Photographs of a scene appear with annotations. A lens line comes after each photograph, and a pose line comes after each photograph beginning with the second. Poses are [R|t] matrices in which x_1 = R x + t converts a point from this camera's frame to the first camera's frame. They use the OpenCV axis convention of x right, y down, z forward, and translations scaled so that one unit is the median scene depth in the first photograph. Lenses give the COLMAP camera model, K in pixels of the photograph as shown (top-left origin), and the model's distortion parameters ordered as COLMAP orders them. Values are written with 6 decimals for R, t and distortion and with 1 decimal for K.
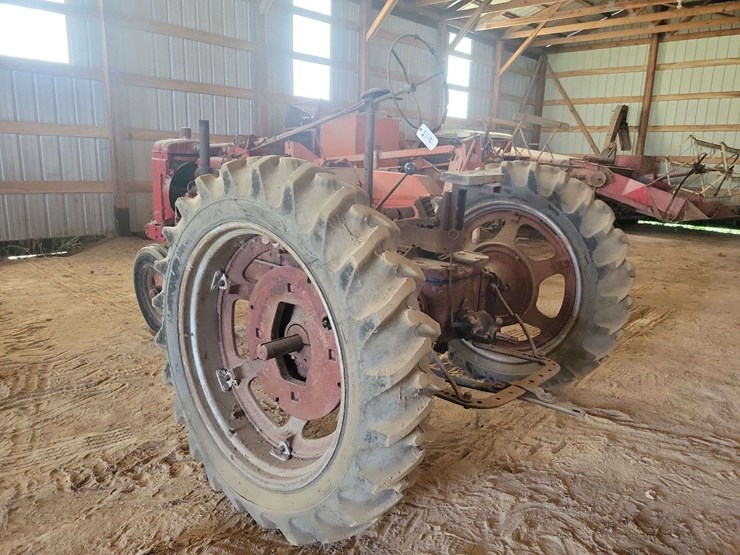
lens RADIAL K [[559.3, 0, 377.4], [0, 559.3, 280.5], [0, 0, 1]] dist [0.058869, -0.042848]
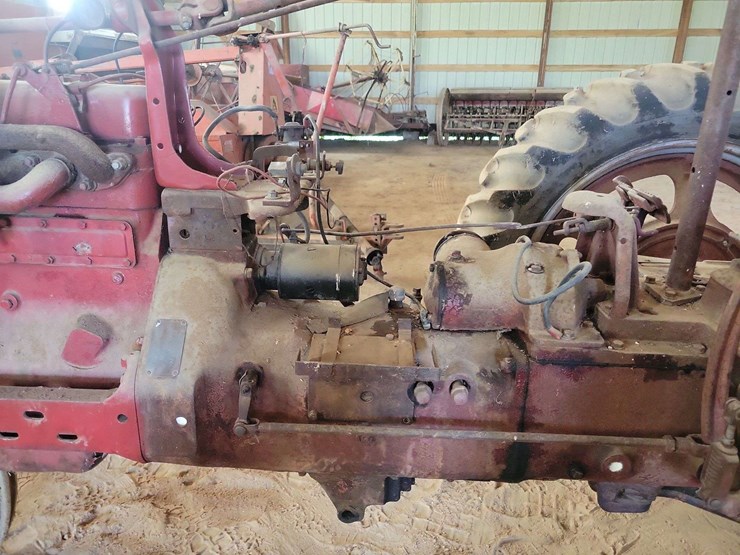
lens RADIAL K [[559.3, 0, 363.4], [0, 559.3, 279.6], [0, 0, 1]] dist [0.058869, -0.042848]
pose [[0.769238, -0.247005, 0.589289, -0.112698], [0.161617, 0.967485, 0.194560, -0.053017], [-0.618185, -0.054424, 0.784146, 0.239187]]
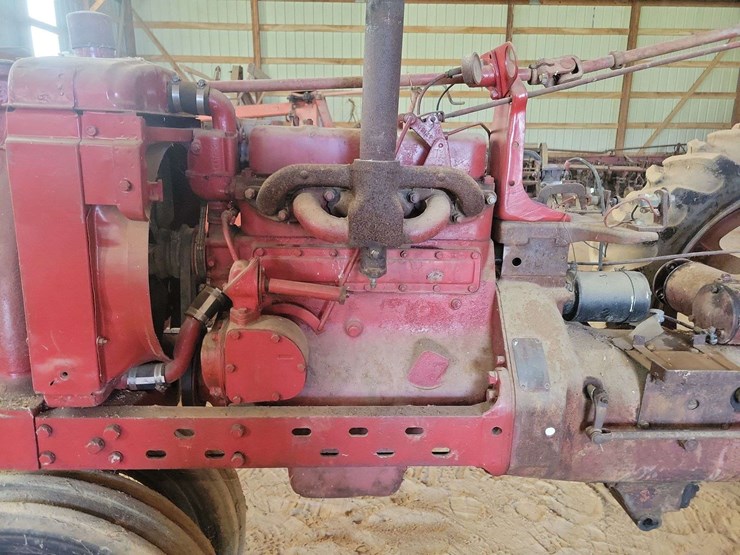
lens RADIAL K [[559.3, 0, 364.2], [0, 559.3, 279.5], [0, 0, 1]] dist [0.058869, -0.042848]
pose [[0.700843, -0.208642, 0.682120, -0.173447], [0.172362, 0.977464, 0.121887, -0.061843], [-0.692179, 0.032148, 0.721010, 0.278978]]
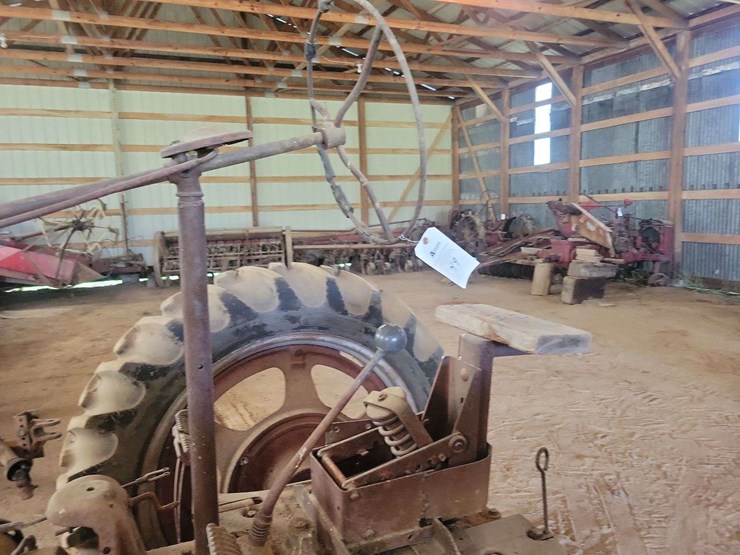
lens RADIAL K [[559.3, 0, 364.2], [0, 559.3, 272.7], [0, 0, 1]] dist [0.058869, -0.042848]
pose [[0.413909, -0.159070, 0.896313, -0.073021], [0.241809, 0.968454, 0.060208, -0.068378], [-0.877615, 0.191816, 0.439316, 0.210953]]
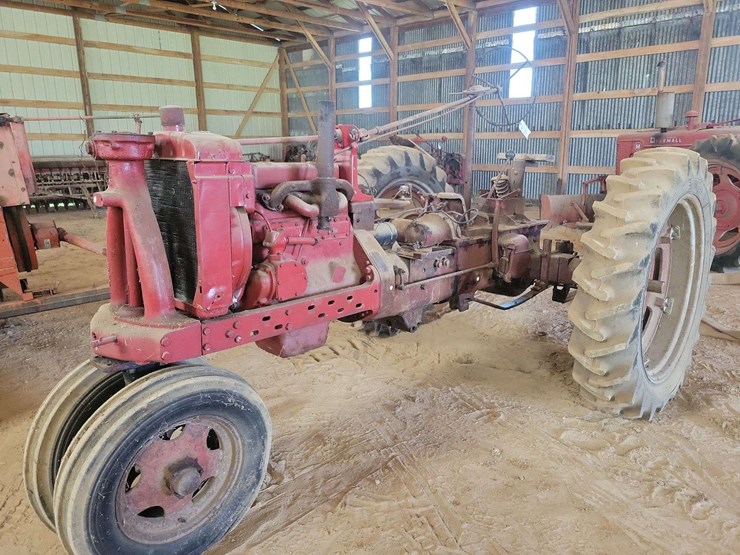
lens RADIAL K [[559.3, 0, 377.6], [0, 559.3, 272.8], [0, 0, 1]] dist [0.058869, -0.042848]
pose [[0.019074, -0.261342, 0.965058, -0.314523], [0.222786, 0.942077, 0.250715, -0.084026], [-0.974681, 0.210220, 0.076192, 0.315964]]
